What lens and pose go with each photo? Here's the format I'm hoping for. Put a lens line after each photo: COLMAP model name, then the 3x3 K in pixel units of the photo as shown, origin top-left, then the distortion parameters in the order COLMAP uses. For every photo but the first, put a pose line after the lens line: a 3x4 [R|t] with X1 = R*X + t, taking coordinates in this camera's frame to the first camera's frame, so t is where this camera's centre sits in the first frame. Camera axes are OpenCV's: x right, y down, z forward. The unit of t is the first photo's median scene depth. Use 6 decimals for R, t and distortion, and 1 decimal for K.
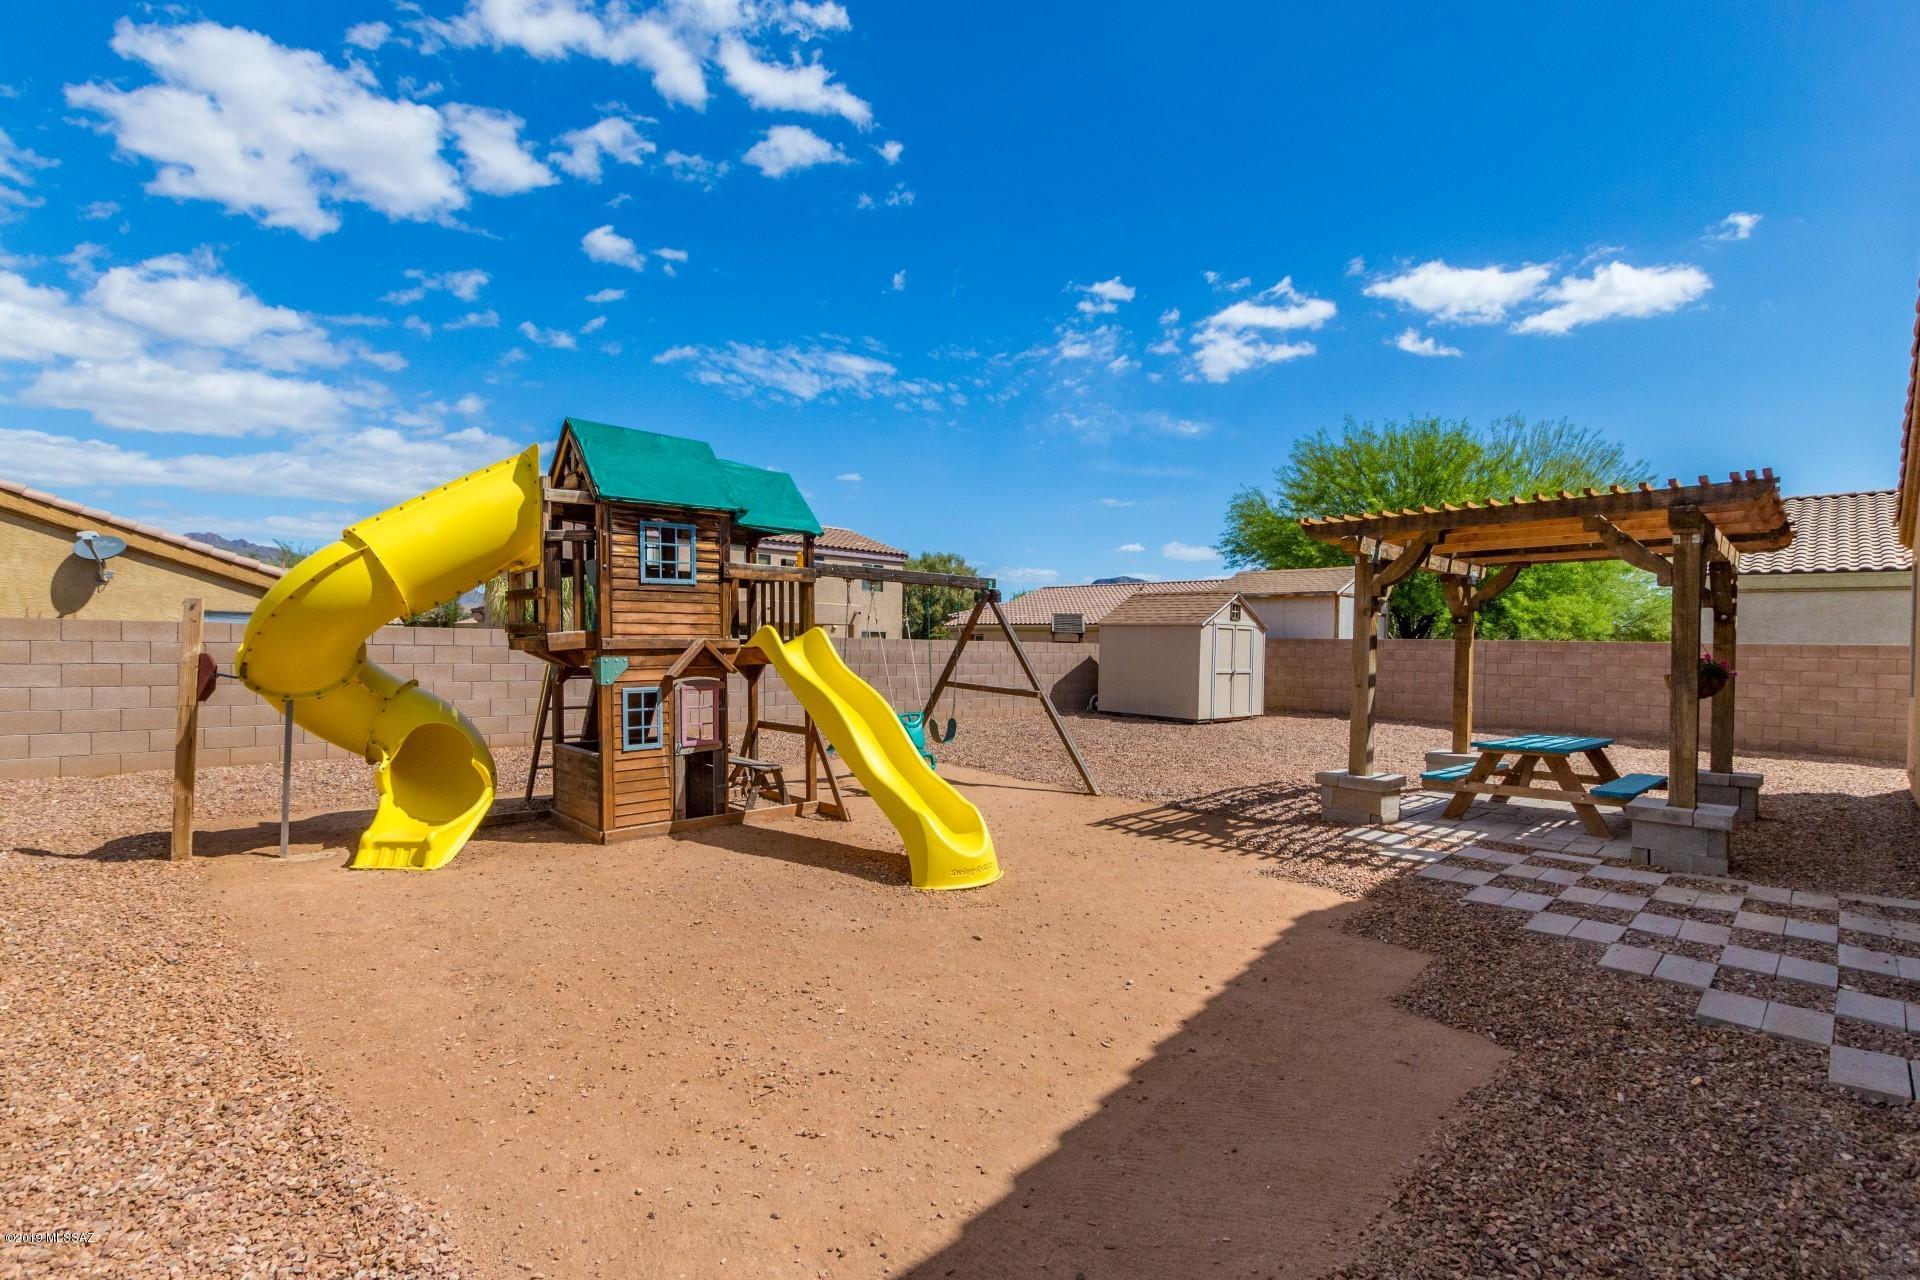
lens RADIAL K [[898.2, 0, 970.9], [0, 898.2, 639.1], [0, 0, 1]] dist [-0.003203, -0.000356]
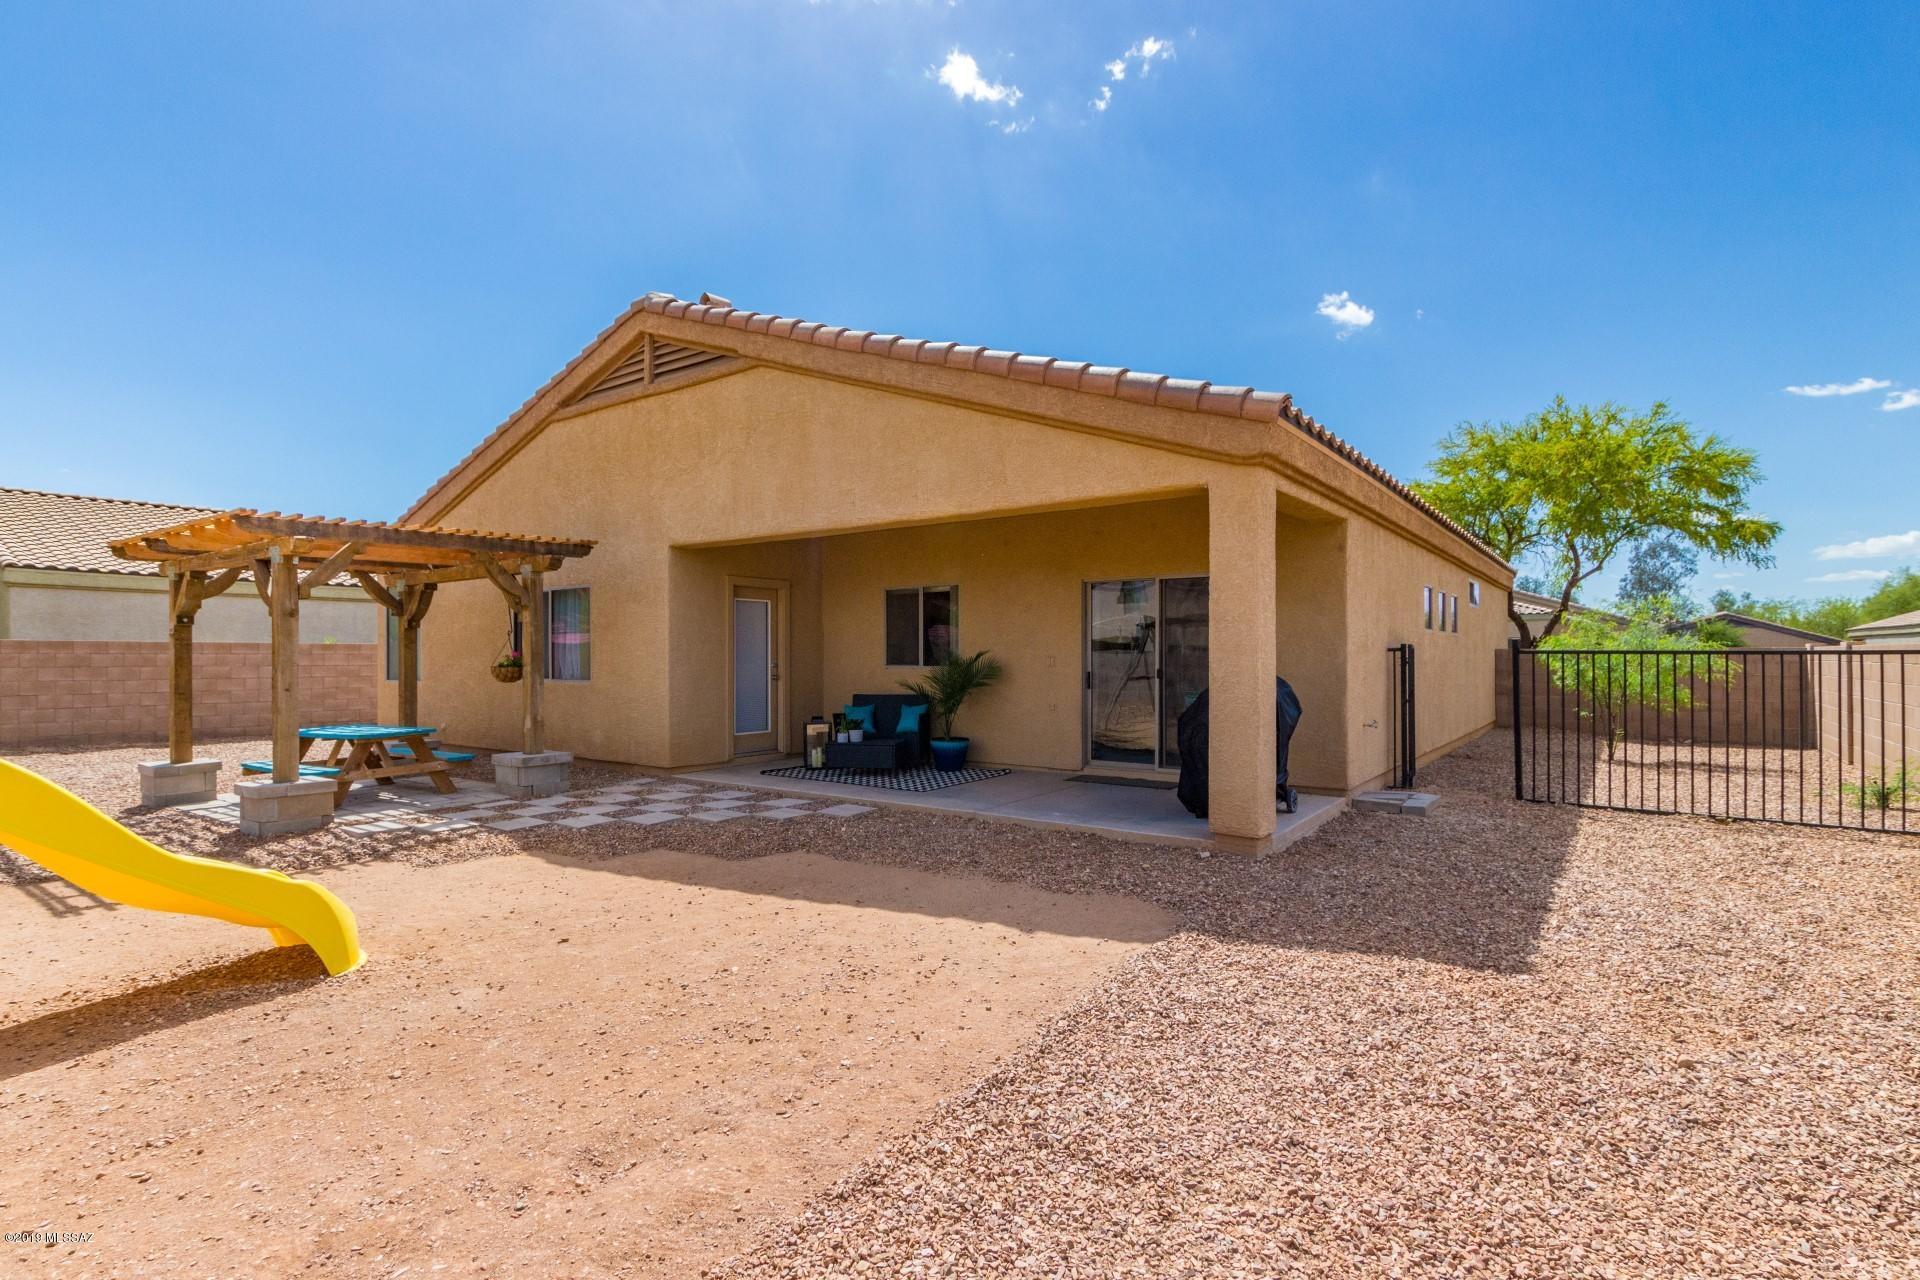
lens RADIAL K [[898.2, 0, 972.9], [0, 898.2, 645.3], [0, 0, 1]] dist [-0.003203, -0.000356]
pose [[-0.155691, -0.012488, 0.987727, -0.889401], [-0.002203, 0.999922, 0.012295, -0.016035], [-0.987803, -0.000261, -0.155707, 0.575191]]
